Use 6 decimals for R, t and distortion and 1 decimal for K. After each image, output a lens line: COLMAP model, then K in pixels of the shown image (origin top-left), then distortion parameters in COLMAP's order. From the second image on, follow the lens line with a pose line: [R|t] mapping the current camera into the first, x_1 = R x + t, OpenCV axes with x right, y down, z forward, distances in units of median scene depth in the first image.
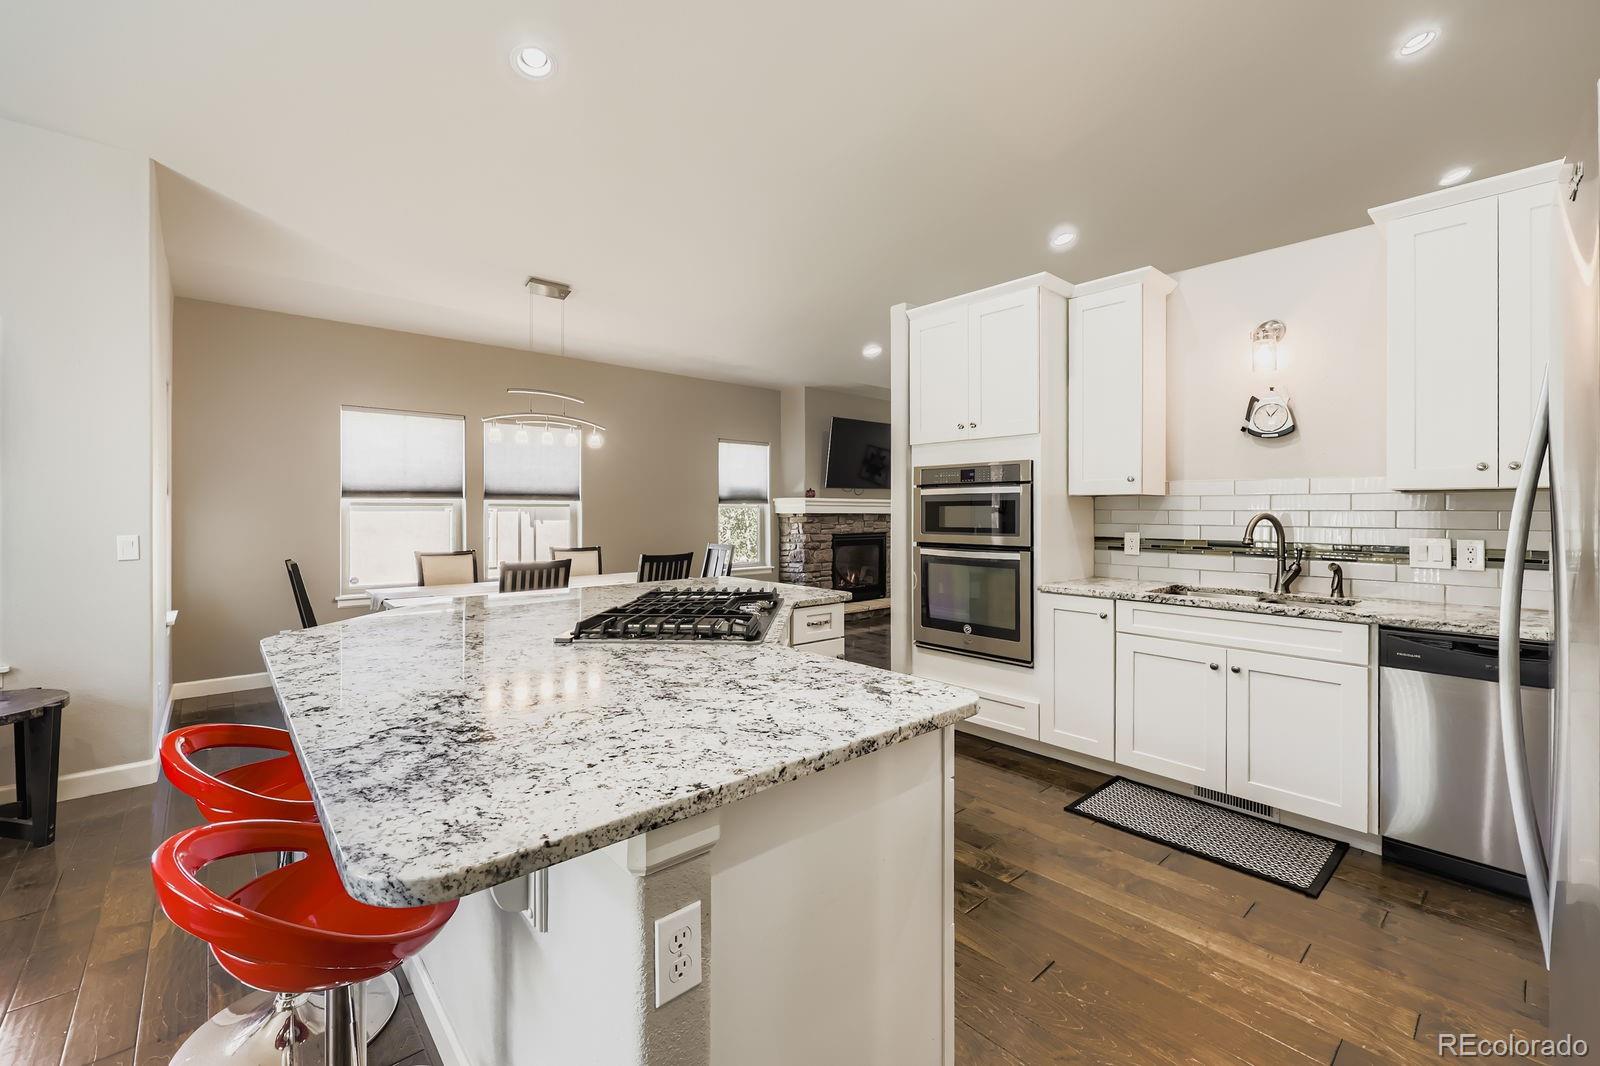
lens RADIAL K [[653.4, 0, 825.1], [0, 653.4, 512.9], [0, 0, 1]] dist [-0.001053, 0.000150]
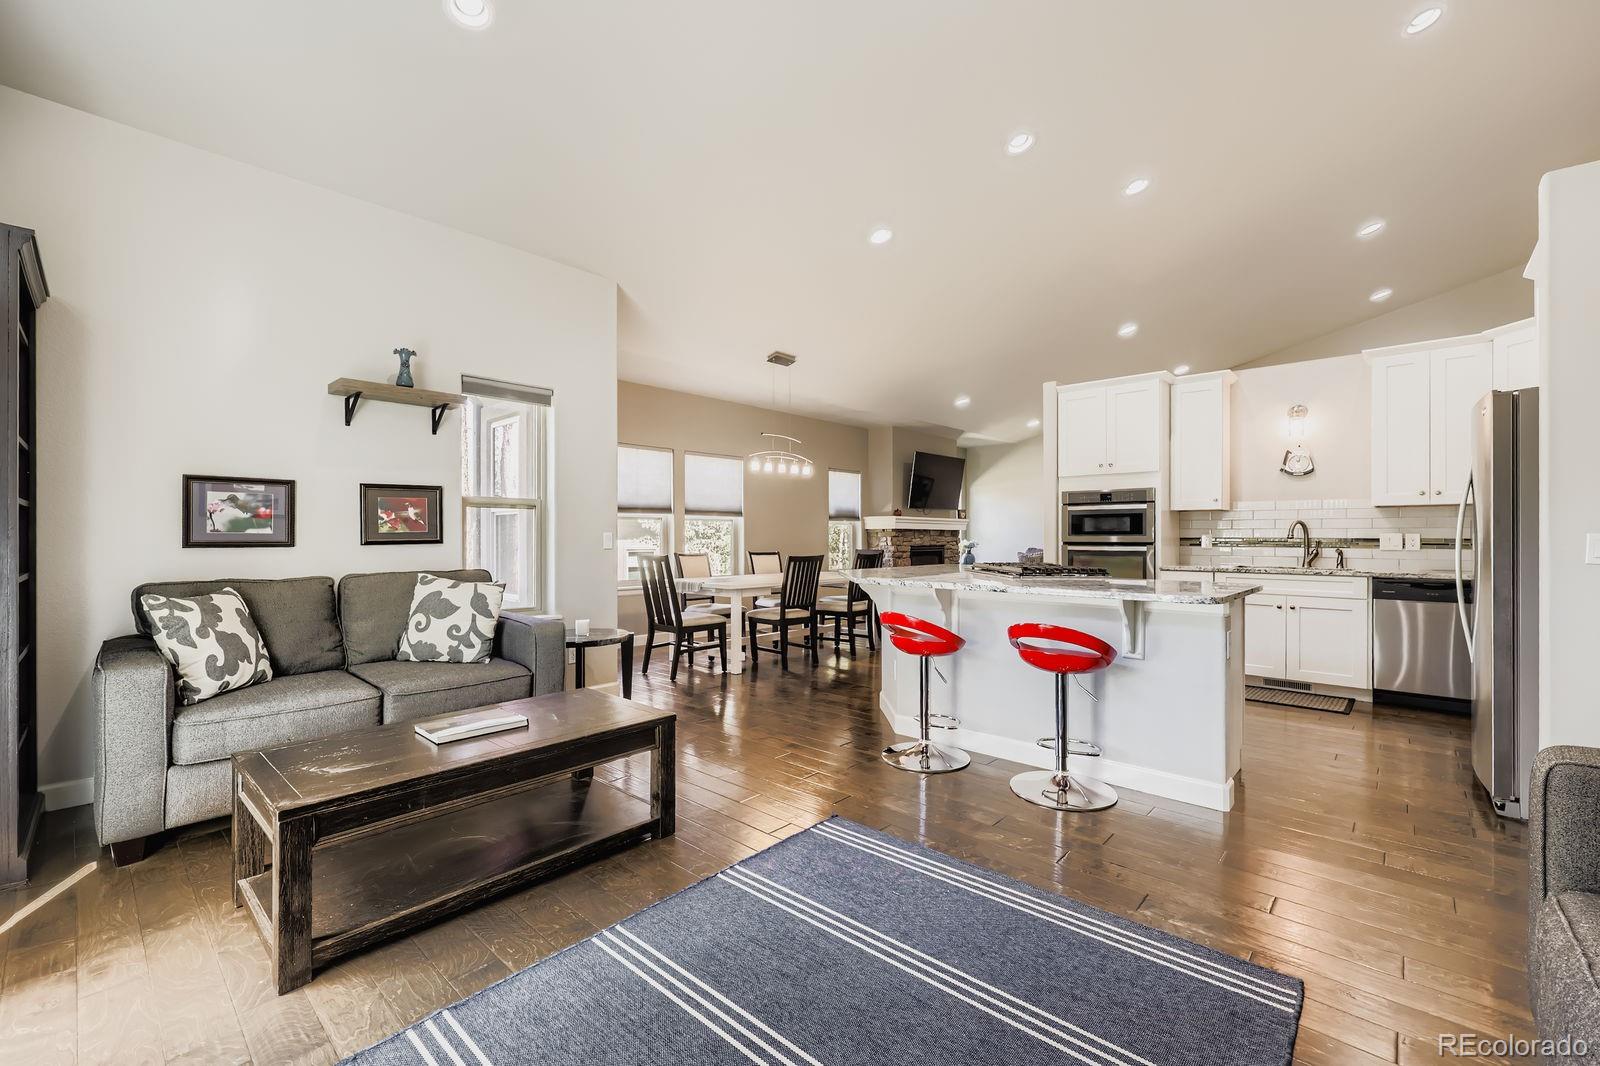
lens RADIAL K [[653.4, 0, 831.9], [0, 653.4, 535.9], [0, 0, 1]] dist [-0.001053, 0.000150]
pose [[0.994795, -0.000967, 0.101889, -0.580541], [0.001240, 0.999996, -0.002616, 0.036687], [-0.101886, 0.002729, 0.994792, -0.463888]]
